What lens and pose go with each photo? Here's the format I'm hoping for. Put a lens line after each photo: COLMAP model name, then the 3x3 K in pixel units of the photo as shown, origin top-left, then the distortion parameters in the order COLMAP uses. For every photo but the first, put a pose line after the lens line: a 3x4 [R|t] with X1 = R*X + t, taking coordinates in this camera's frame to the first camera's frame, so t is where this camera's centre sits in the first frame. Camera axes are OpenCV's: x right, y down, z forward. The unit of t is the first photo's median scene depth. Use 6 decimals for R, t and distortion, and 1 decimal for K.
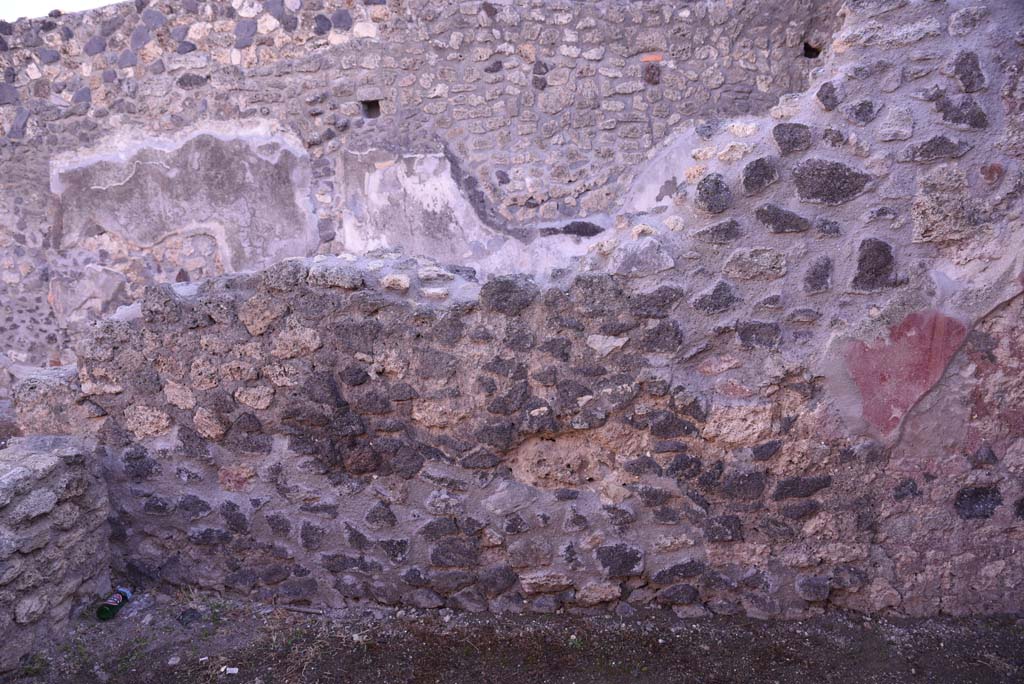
lens RADIAL K [[693.4, 0, 510.3], [0, 693.4, 347.5], [0, 0, 1]] dist [-0.130732, 0.088154]
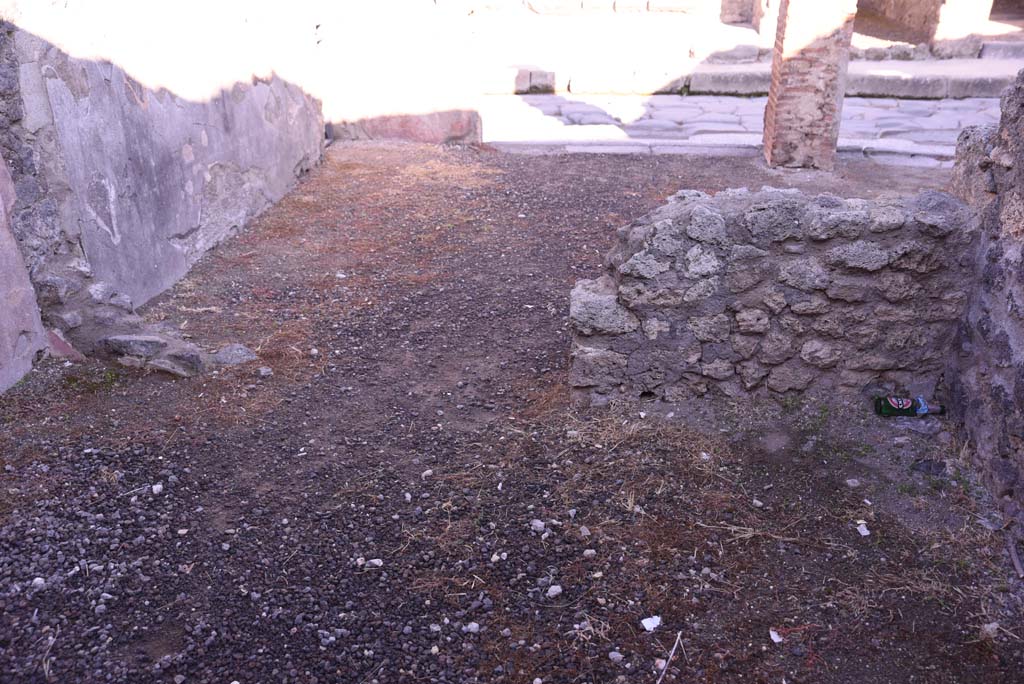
lens RADIAL K [[891.3, 0, 512.5], [0, 891.3, 349.7], [0, 0, 1]] dist [-0.074056, 0.122325]
pose [[-0.050502, 0.429267, -0.901765, 0.423885], [-0.162852, 0.887293, 0.431498, -0.088094], [0.985357, 0.168645, 0.025097, 0.470971]]
